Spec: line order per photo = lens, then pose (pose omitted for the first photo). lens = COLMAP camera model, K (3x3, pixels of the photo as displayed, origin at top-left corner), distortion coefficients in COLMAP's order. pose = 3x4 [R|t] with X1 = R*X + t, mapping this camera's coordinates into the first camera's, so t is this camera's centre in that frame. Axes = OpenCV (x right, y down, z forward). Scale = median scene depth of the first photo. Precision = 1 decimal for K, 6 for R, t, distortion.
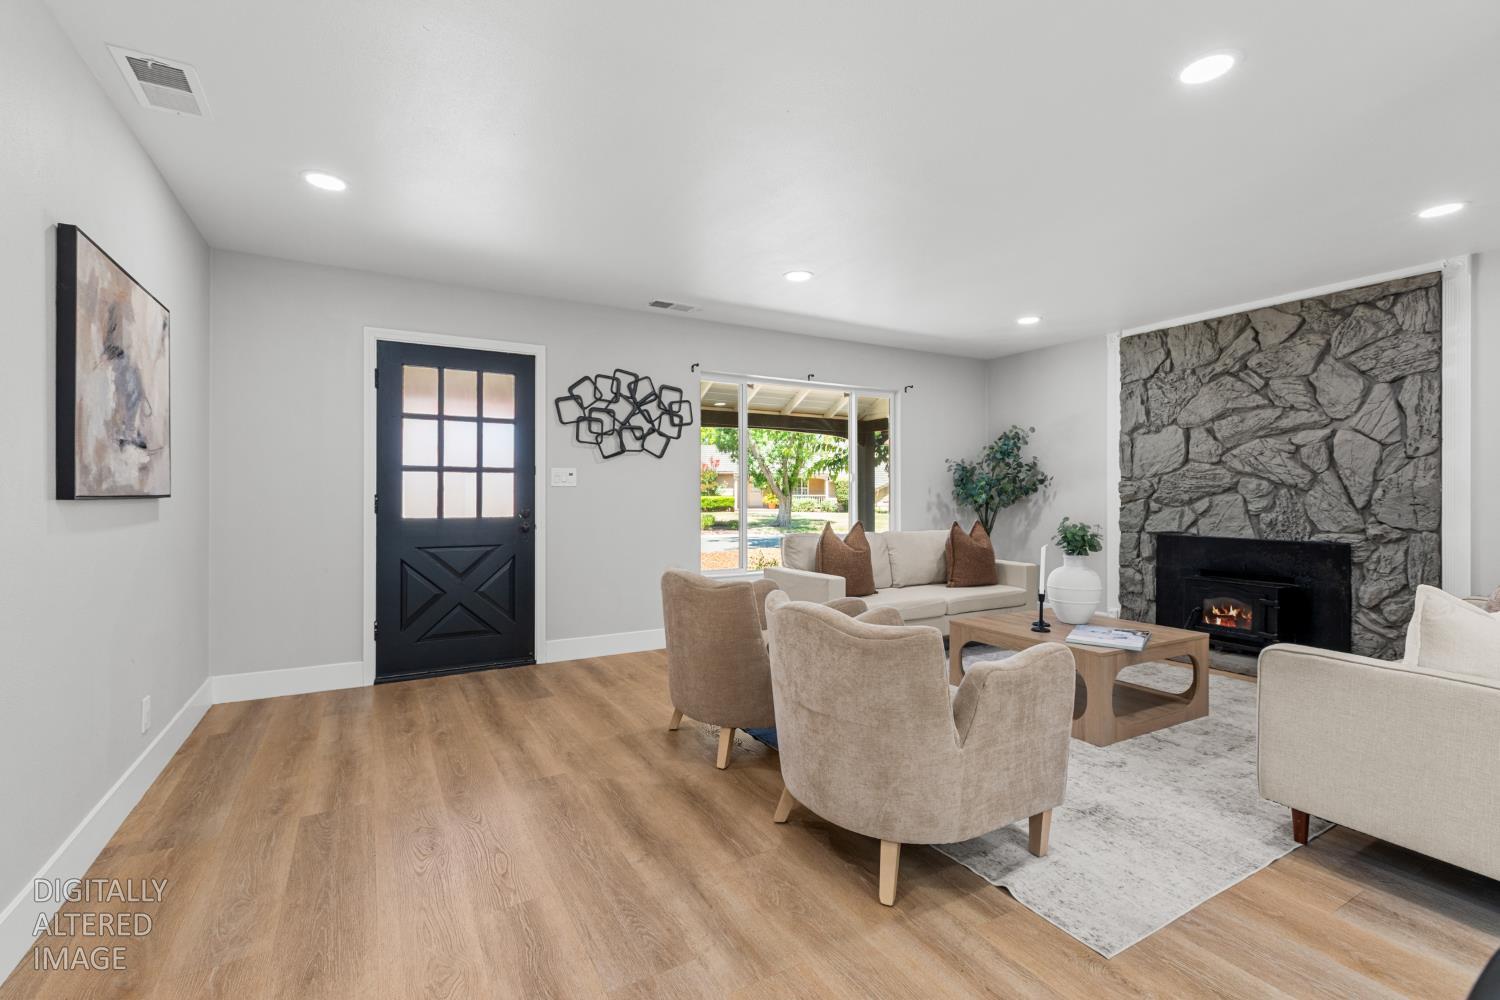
lens RADIAL K [[670.8, 0, 748.2], [0, 670.8, 497.7], [0, 0, 1]] dist [0.000484, 0.000411]
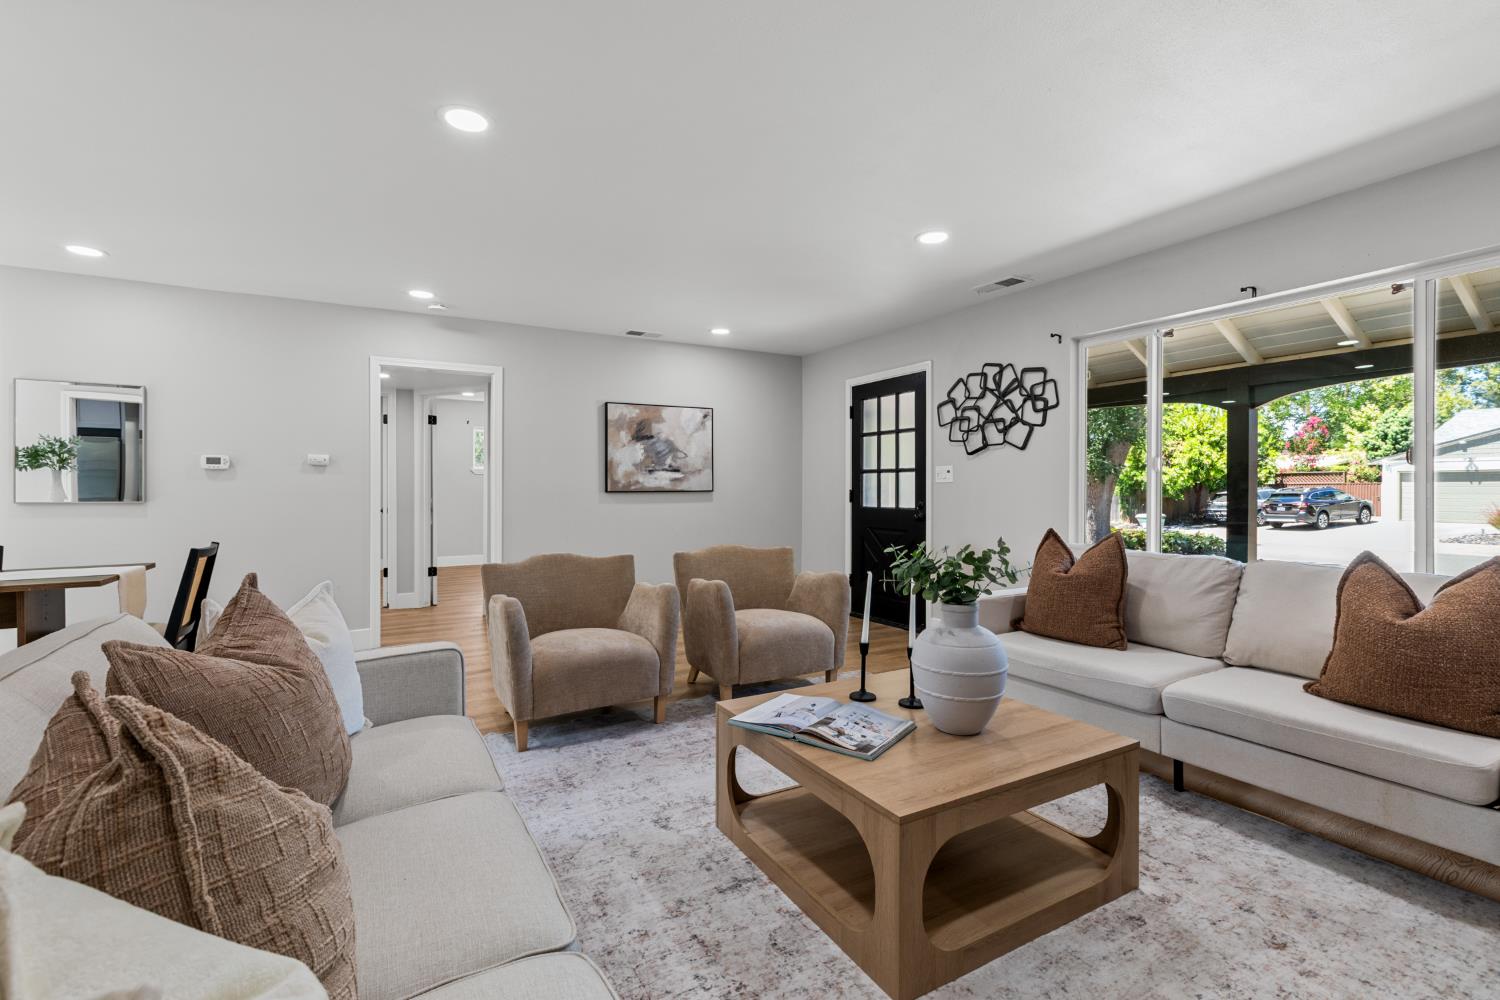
lens RADIAL K [[670.8, 0, 748.2], [0, 670.8, 497.7], [0, 0, 1]] dist [0.000484, 0.000411]
pose [[-0.002443, 0.012905, -0.999914, 0.812534], [-0.000846, 0.999916, 0.012907, -0.005719], [0.999997, 0.000877, -0.002432, 0.659064]]
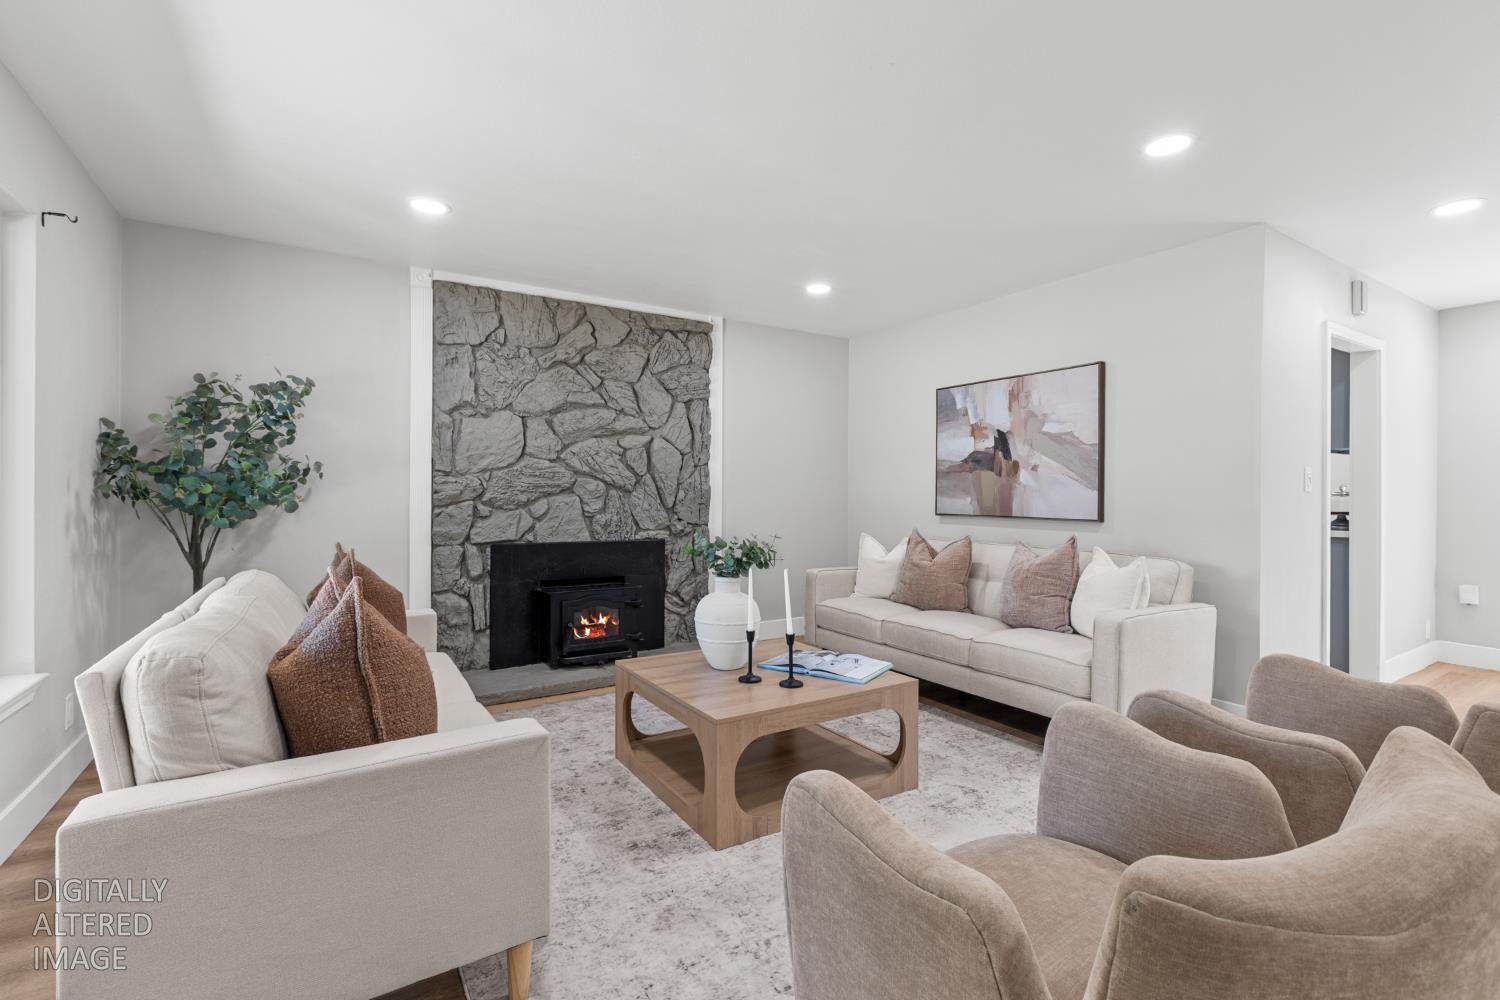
lens RADIAL K [[670.8, 0, 748.2], [0, 670.8, 497.7], [0, 0, 1]] dist [0.000484, 0.000411]
pose [[-0.040395, -0.004701, 0.999173, -0.215741], [-0.002141, 0.999987, 0.004618, -0.006230], [-0.999181, -0.001953, -0.040405, 0.798681]]
